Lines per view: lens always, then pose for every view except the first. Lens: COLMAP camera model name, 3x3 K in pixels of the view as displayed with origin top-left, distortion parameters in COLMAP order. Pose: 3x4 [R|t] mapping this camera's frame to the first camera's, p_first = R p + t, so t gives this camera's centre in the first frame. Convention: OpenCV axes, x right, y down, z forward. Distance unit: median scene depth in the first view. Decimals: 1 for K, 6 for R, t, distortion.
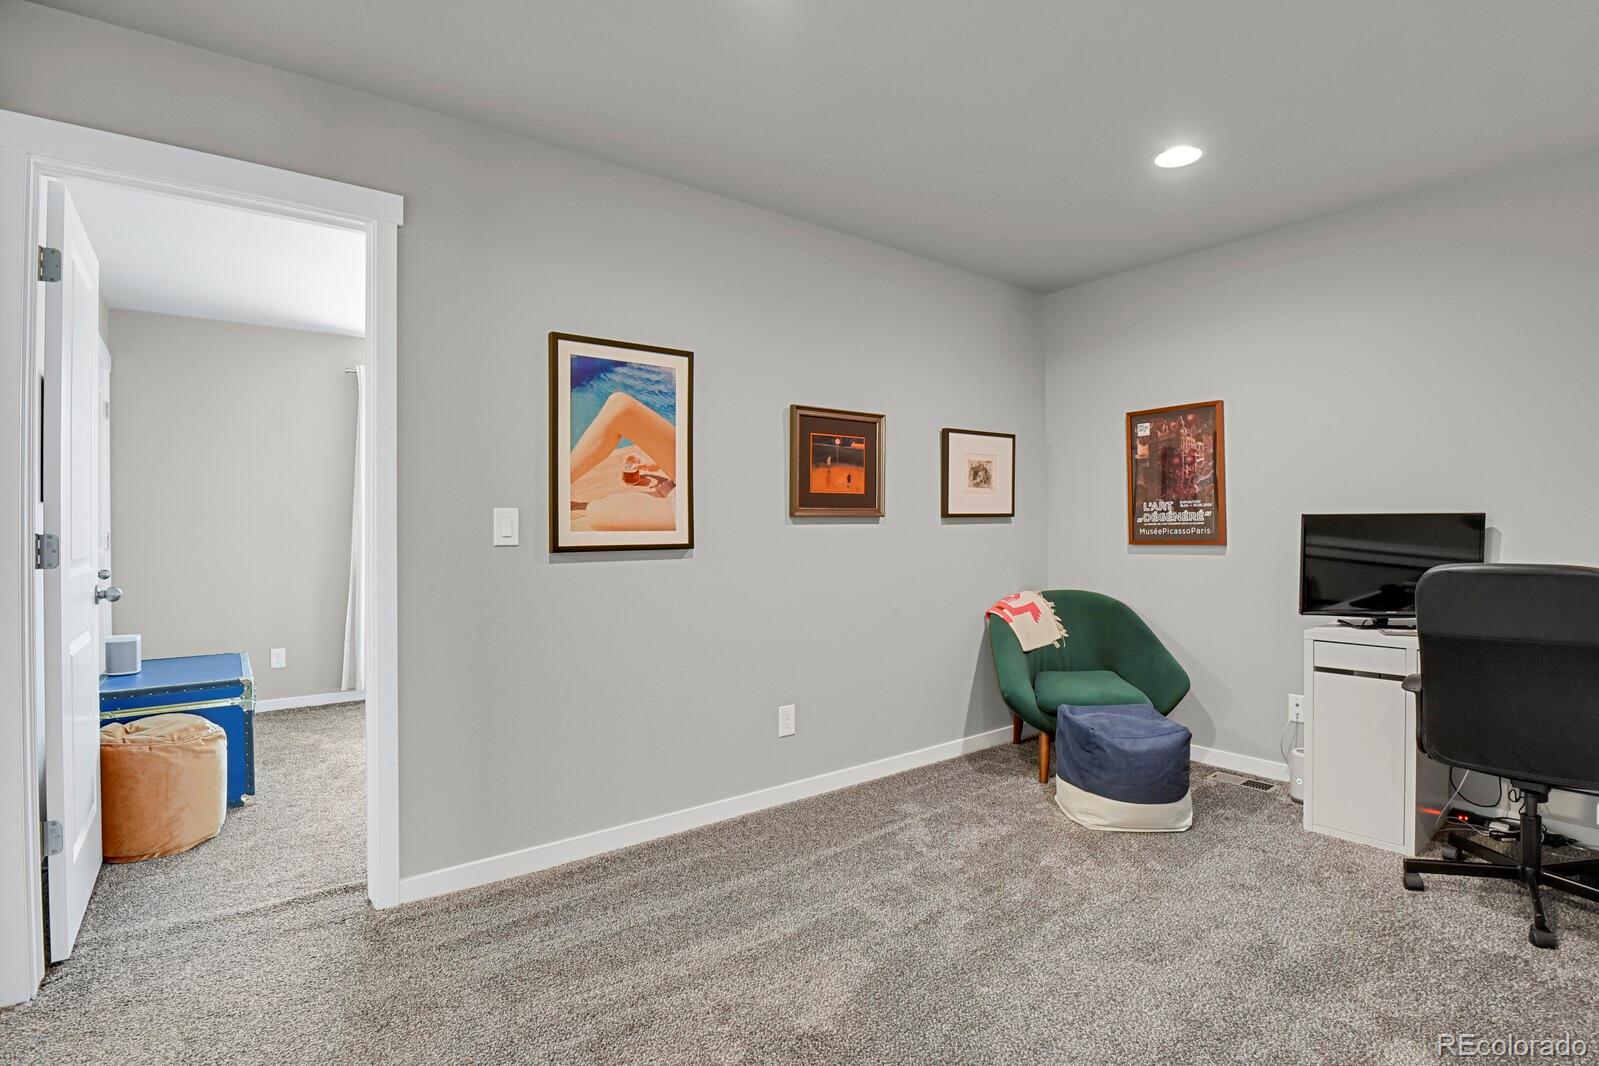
lens RADIAL K [[780.4, 0, 808.9], [0, 780.4, 528.1], [0, 0, 1]] dist [-0.022128, -0.004622]
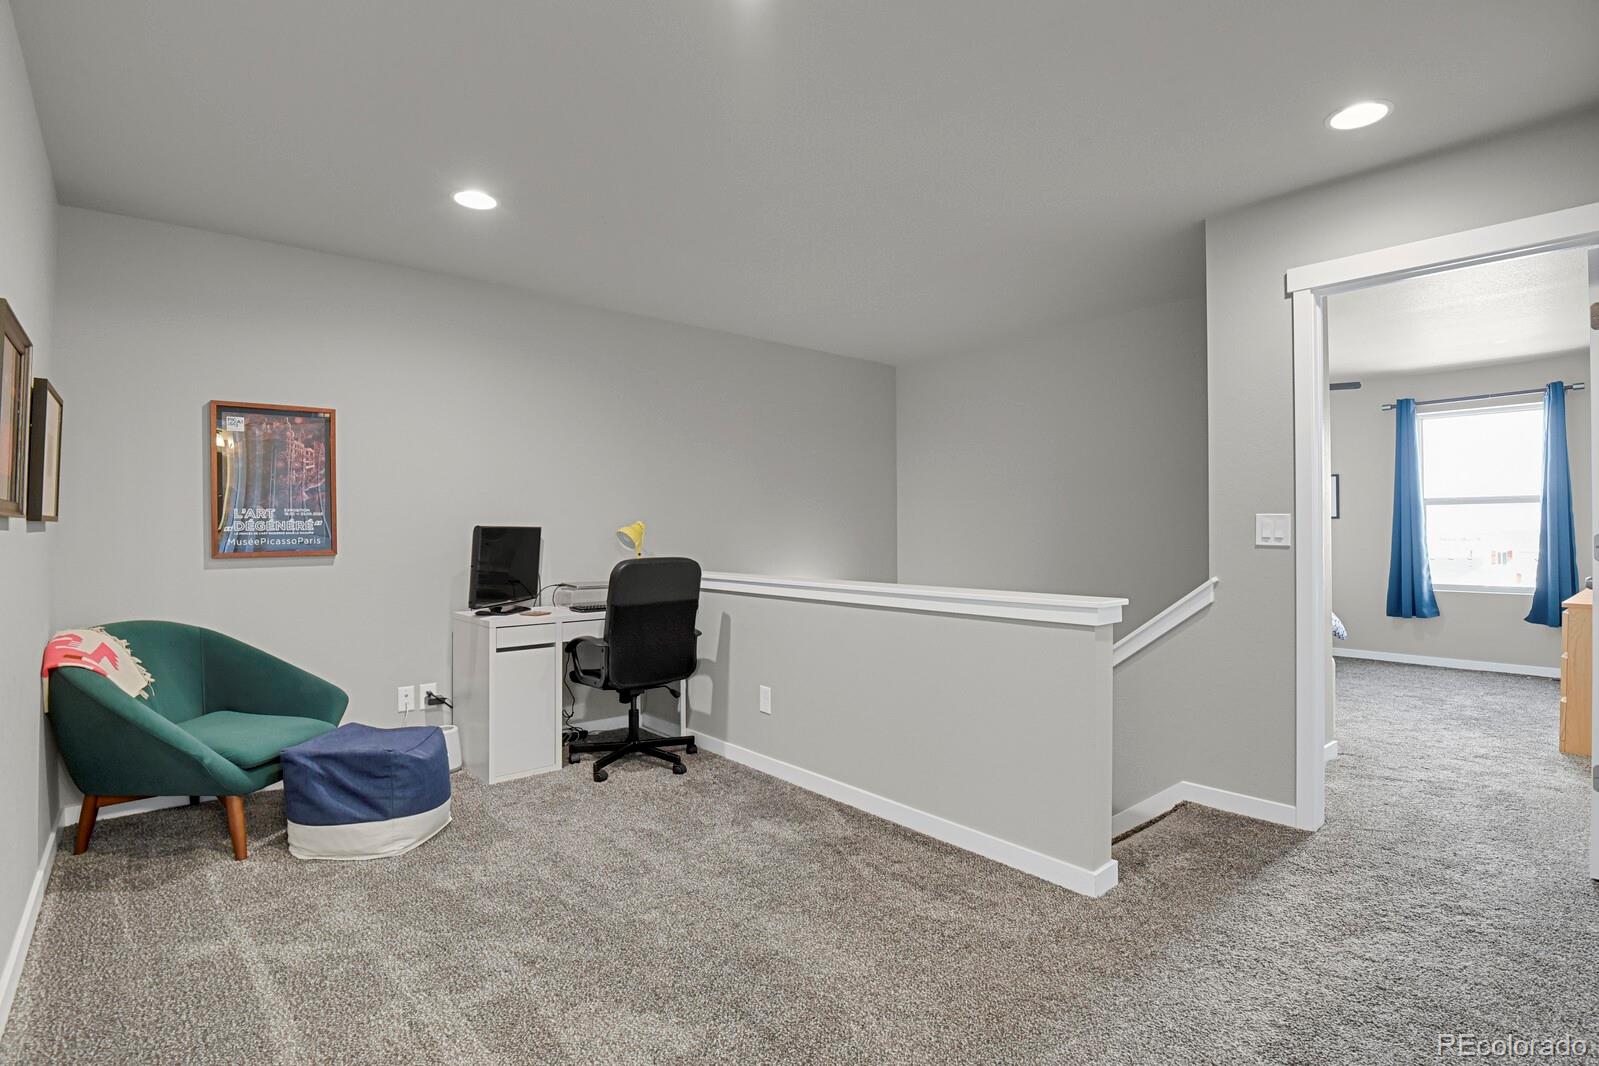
lens RADIAL K [[780.4, 0, 808.9], [0, 780.4, 528.1], [0, 0, 1]] dist [-0.022128, -0.004622]
pose [[-0.042517, 0.013361, 0.999006, -0.478964], [0.004635, 0.999902, -0.013176, 0.003231], [-0.999085, 0.004070, -0.042575, 0.428789]]
